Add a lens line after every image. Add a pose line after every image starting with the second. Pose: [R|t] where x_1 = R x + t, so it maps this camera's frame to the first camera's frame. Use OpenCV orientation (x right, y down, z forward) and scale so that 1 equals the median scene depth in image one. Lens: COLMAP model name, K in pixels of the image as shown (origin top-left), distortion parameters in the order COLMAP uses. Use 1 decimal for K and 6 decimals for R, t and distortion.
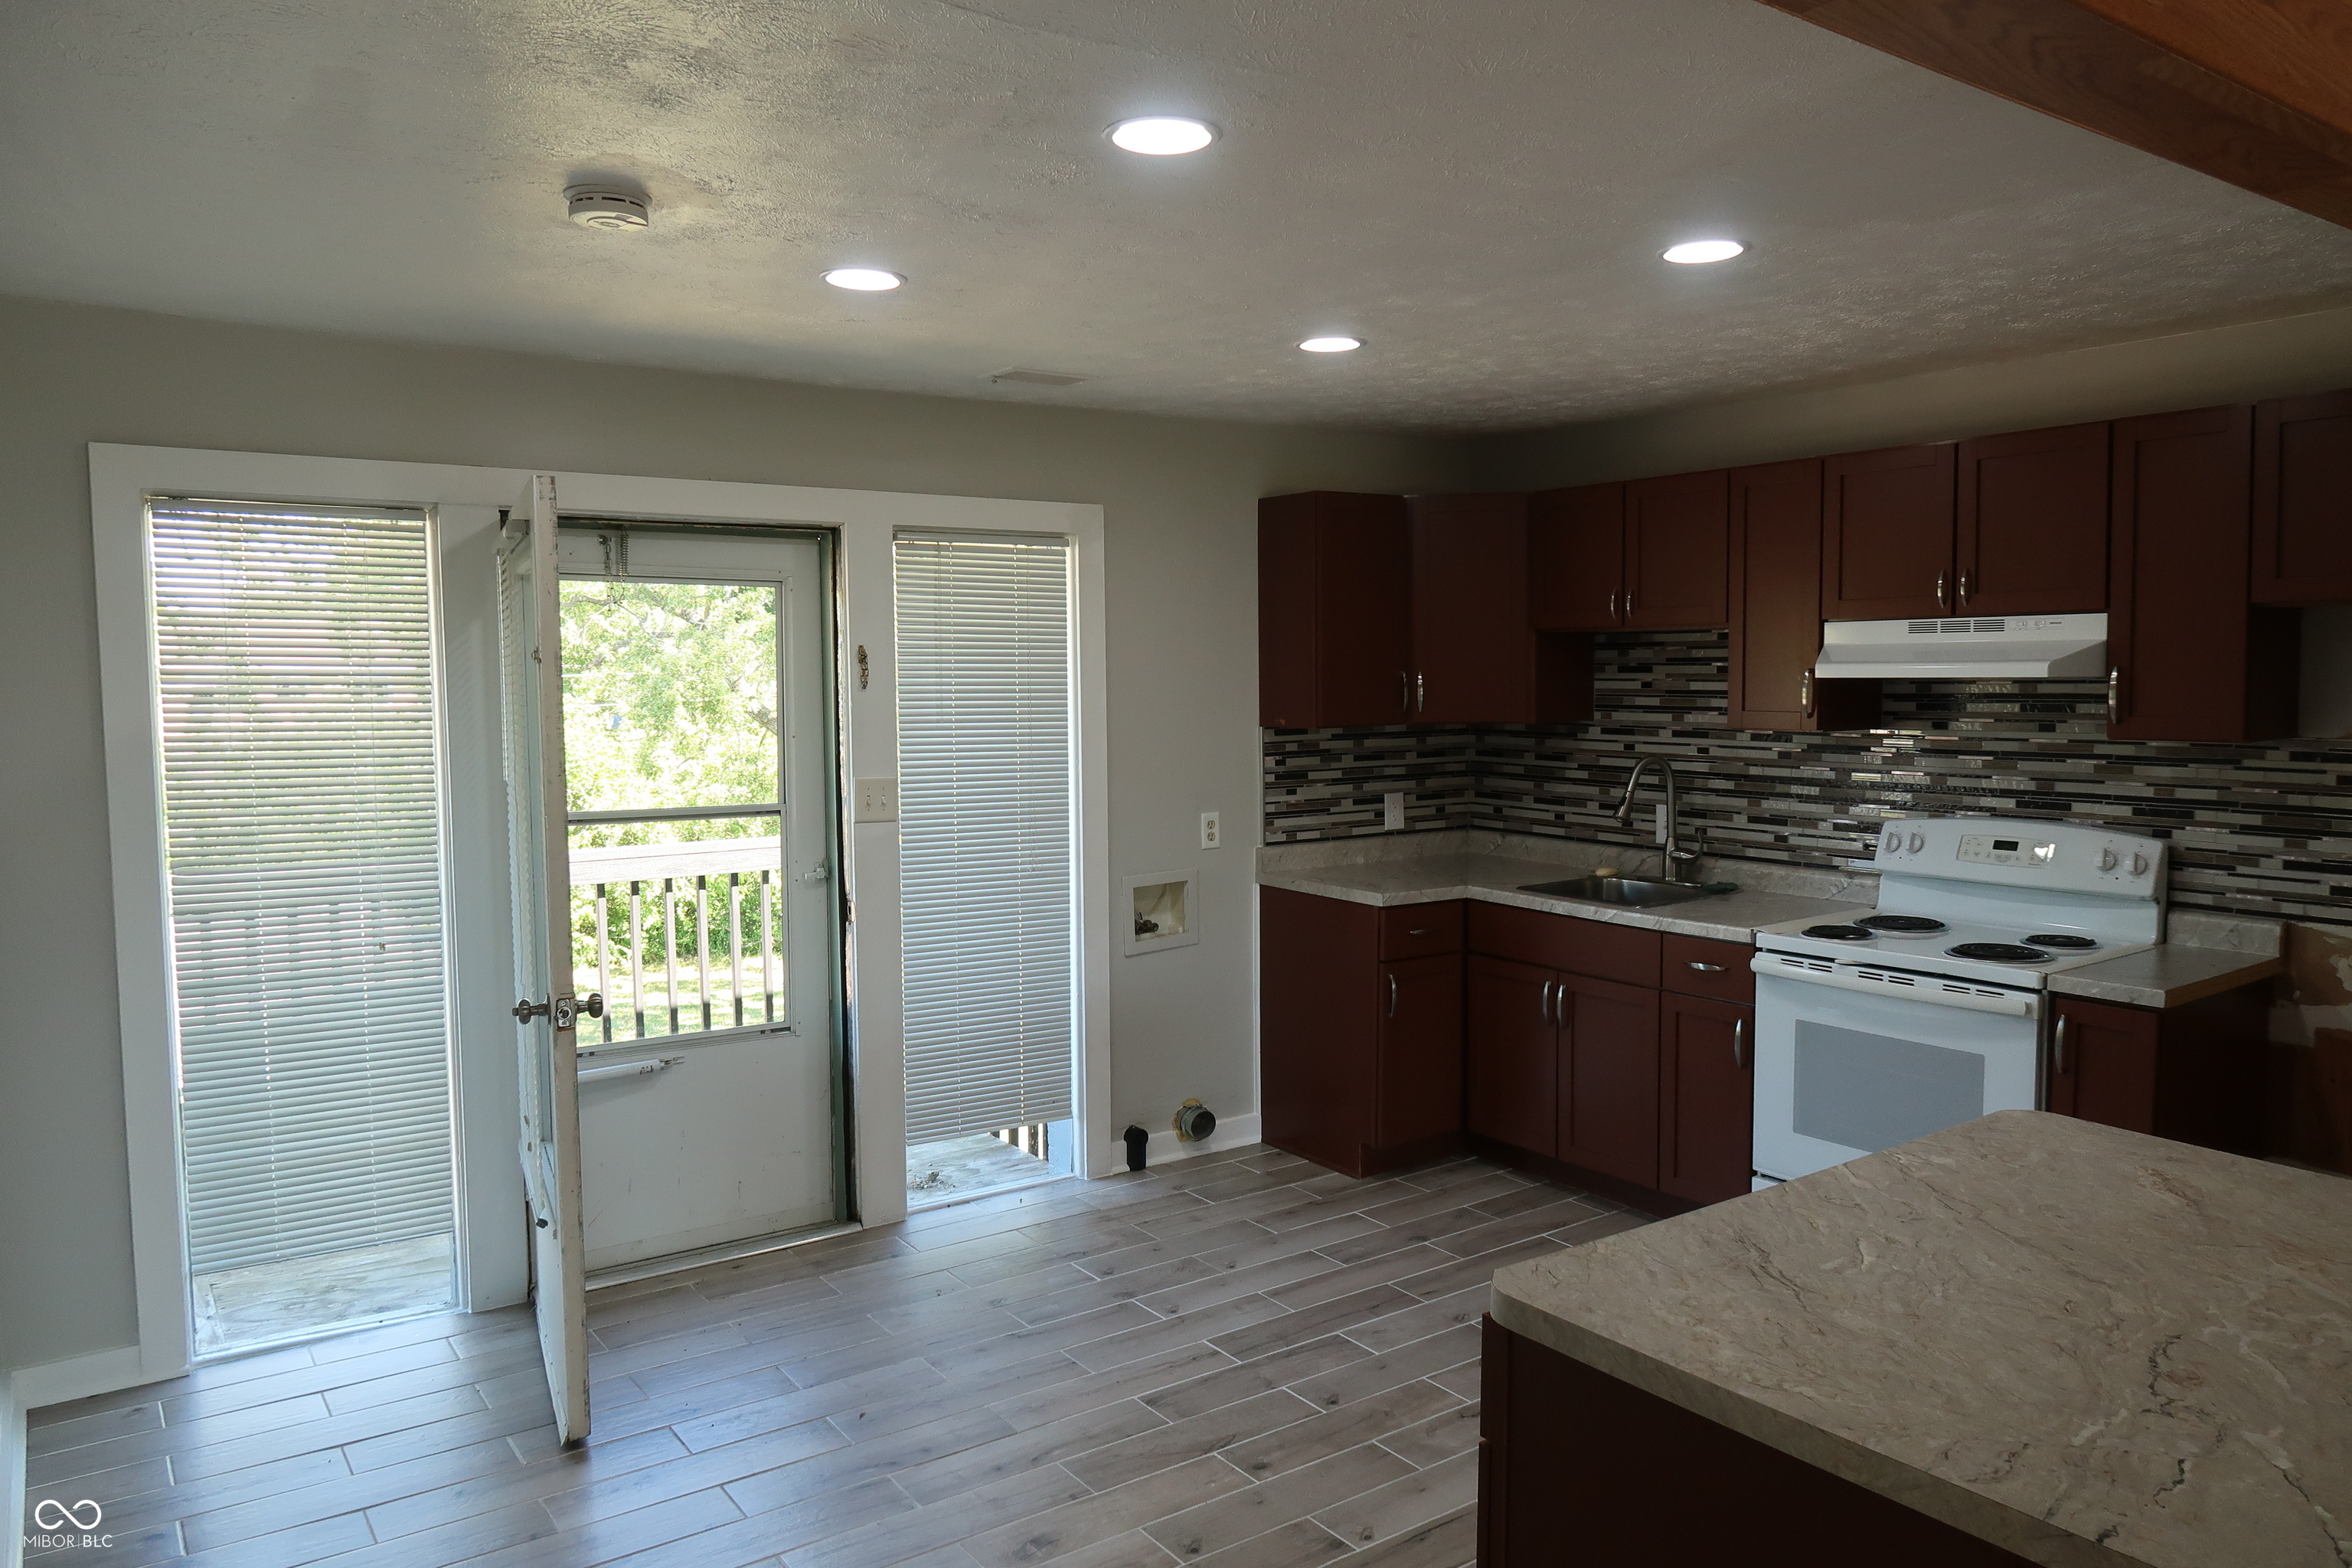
lens RADIAL K [[1629.7, 0, 1172.2], [0, 1629.7, 794.5], [0, 0, 1]] dist [0.000059, 0.003167]
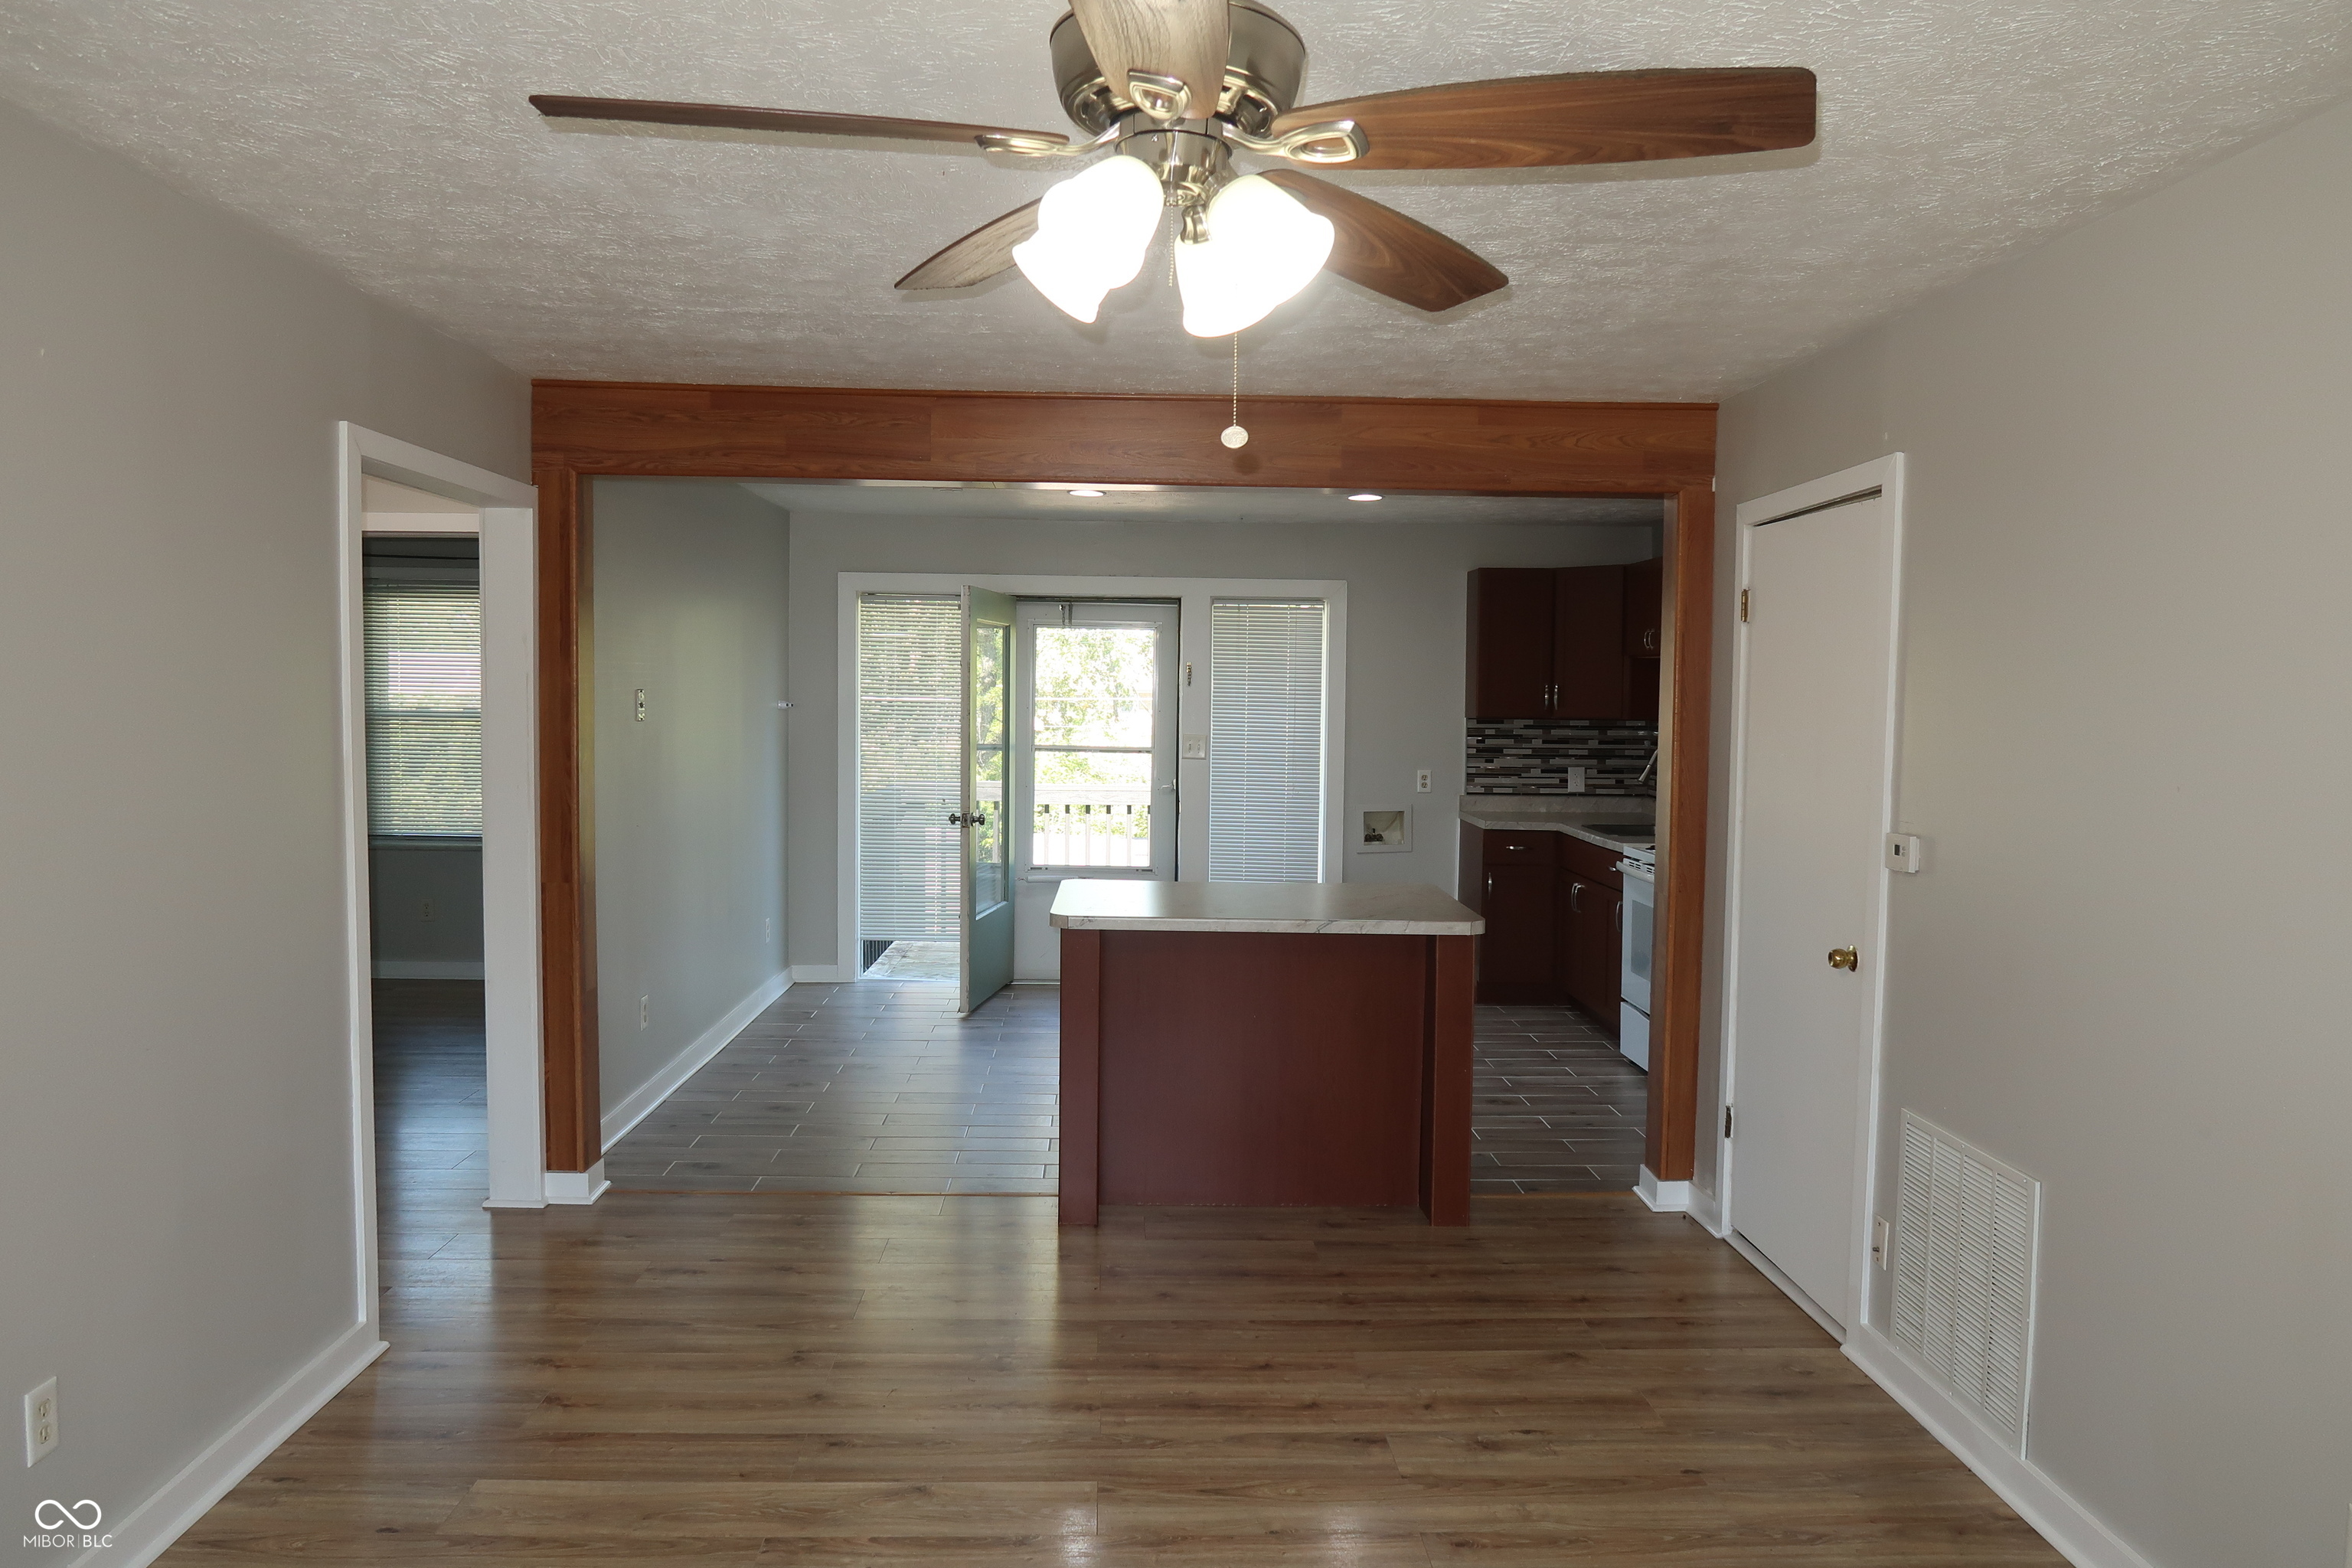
lens RADIAL K [[1629.7, 0, 1178.1], [0, 1629.7, 780.3], [0, 0, 1]] dist [0.000059, 0.003167]
pose [[0.841288, 0.050605, -0.538213, 0.666900], [-0.062040, 0.998069, -0.003134, 0.040311], [0.537015, 0.036027, 0.842803, -0.461913]]
